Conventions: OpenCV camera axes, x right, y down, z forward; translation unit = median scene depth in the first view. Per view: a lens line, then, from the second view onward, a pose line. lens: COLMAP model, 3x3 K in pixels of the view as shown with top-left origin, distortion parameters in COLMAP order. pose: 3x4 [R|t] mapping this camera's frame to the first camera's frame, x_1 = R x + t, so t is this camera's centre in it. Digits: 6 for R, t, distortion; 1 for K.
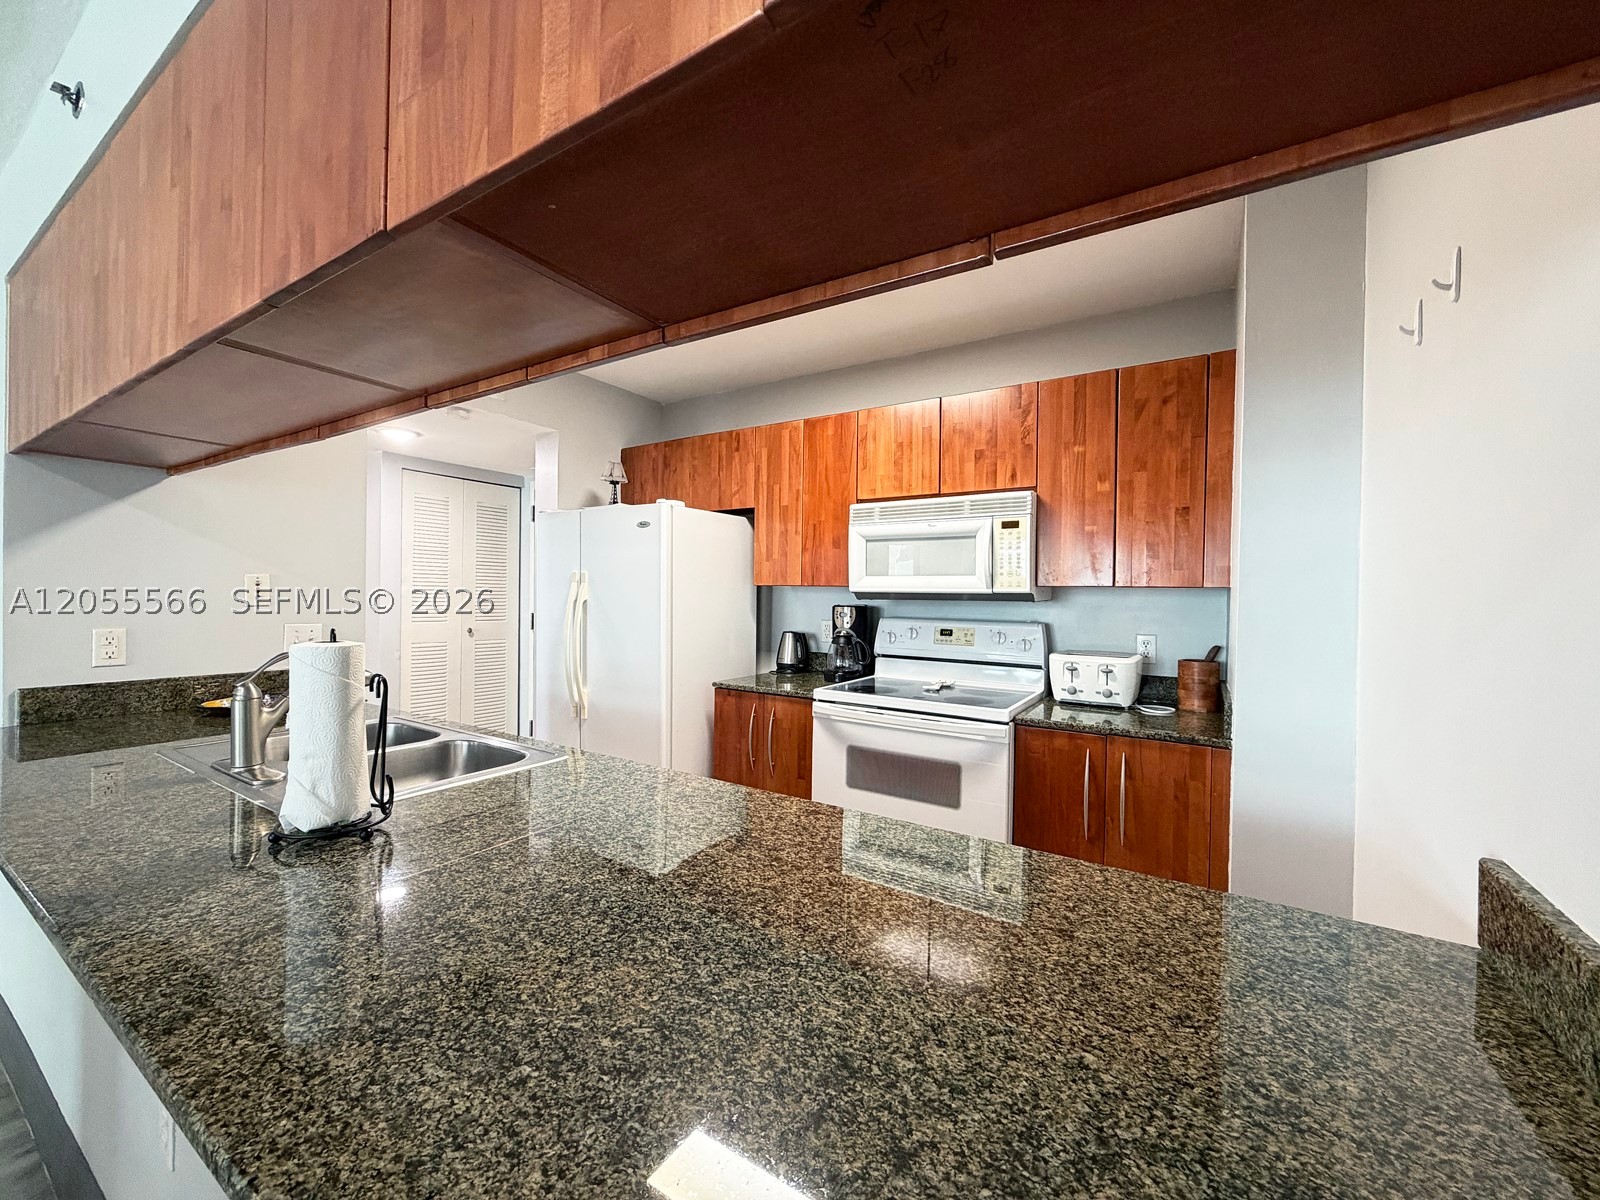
lens RADIAL K [[631.7, 0, 795.7], [0, 631.7, 598.2], [0, 0, 1]] dist [-0.001789, 0.000298]
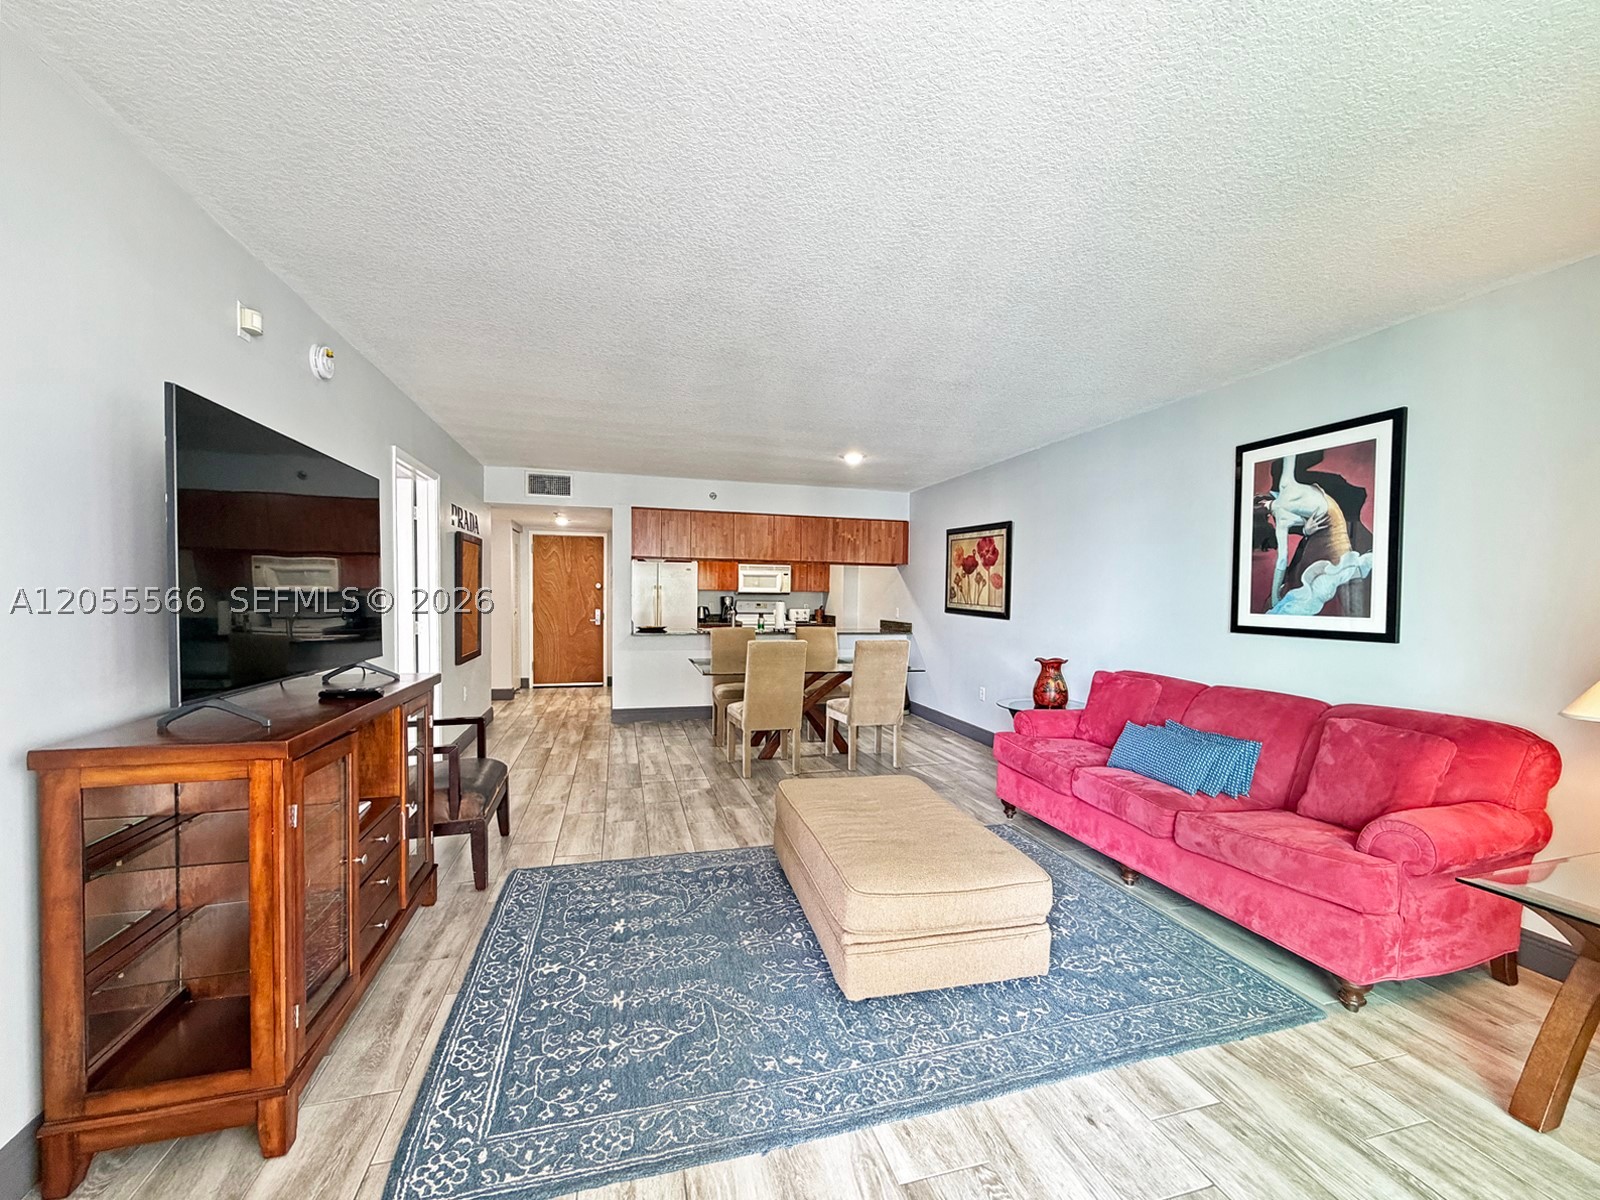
lens RADIAL K [[690.4, 0, 800.5], [0, 690.4, 645.7], [0, 0, 1]] dist [-0.003086, -0.000059]
pose [[0.684593, -0.055541, 0.726807, -2.519838], [-0.000665, 0.997045, 0.076817, -0.008875], [-0.728926, -0.053072, 0.682533, -1.816686]]
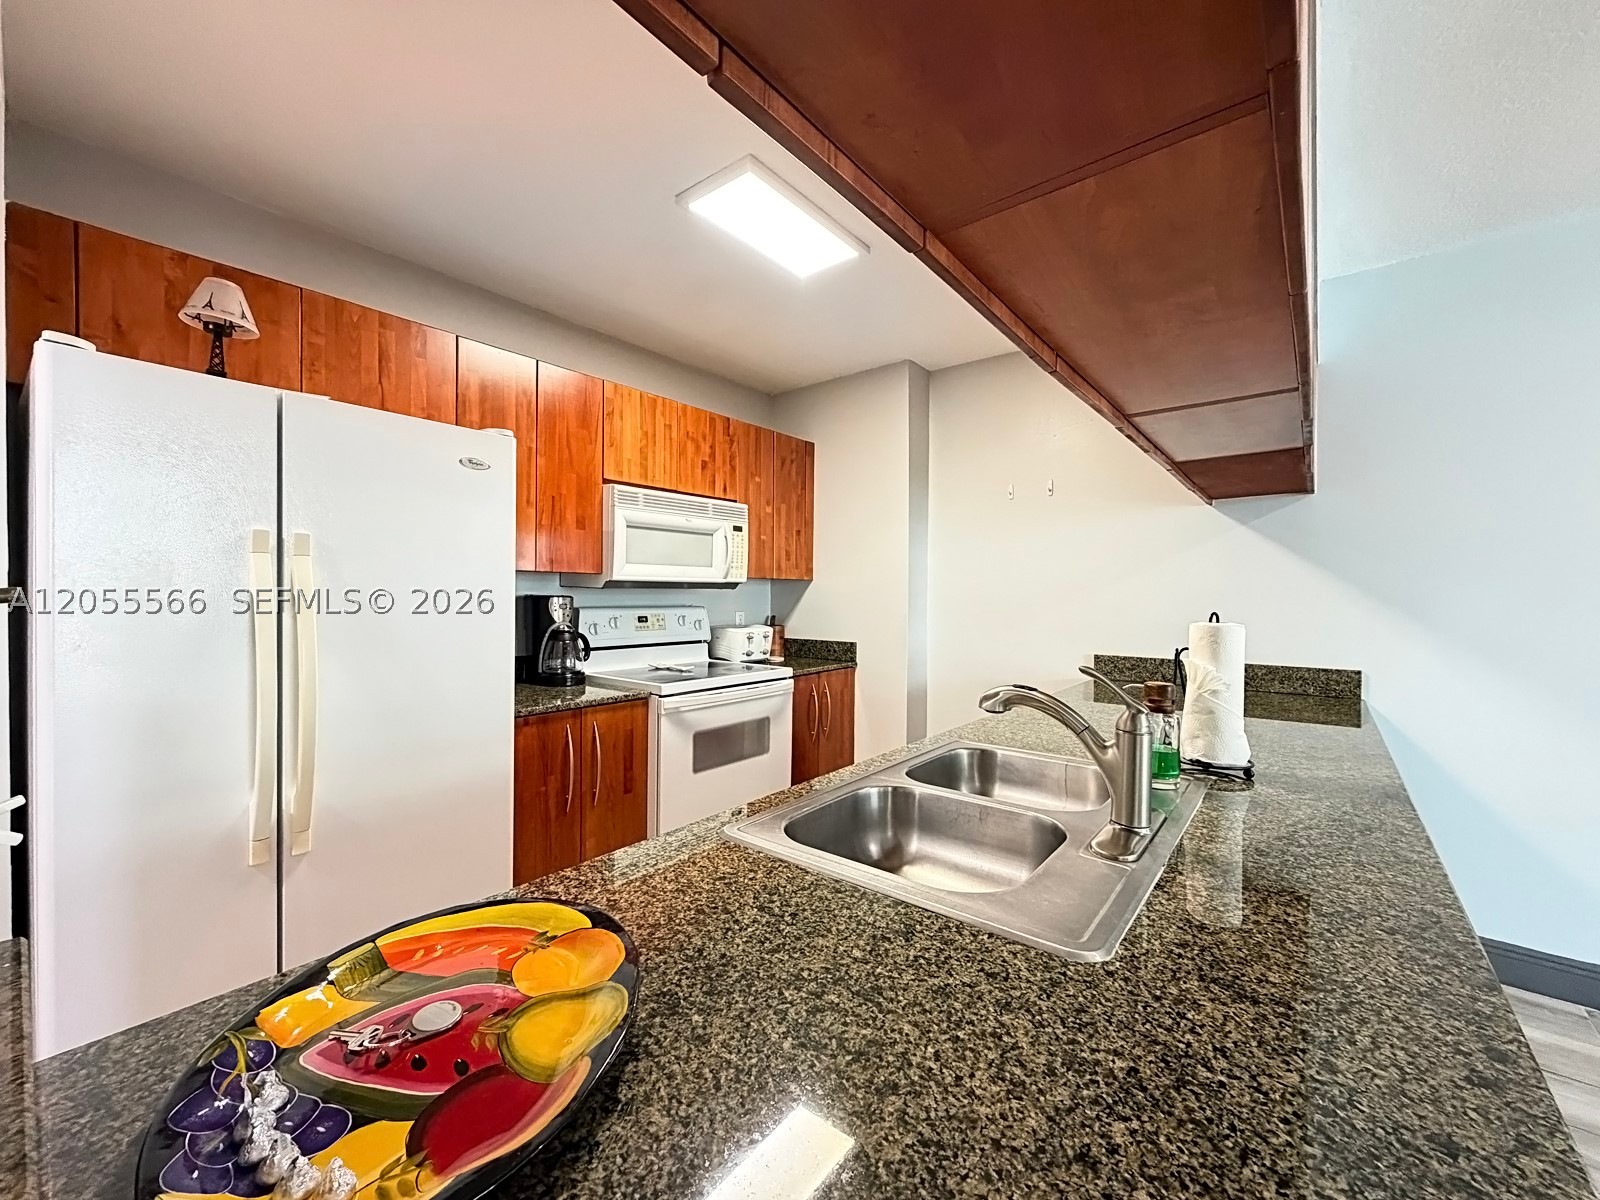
lens RADIAL K [[631.7, 0, 795.7], [0, 631.7, 598.2], [0, 0, 1]] dist [-0.001789, 0.000298]
pose [[0.128085, -0.022403, 0.991510, -0.889439], [0.000057, 0.999745, 0.022582, -0.005065], [-0.991763, -0.002836, 0.128053, 0.703901]]
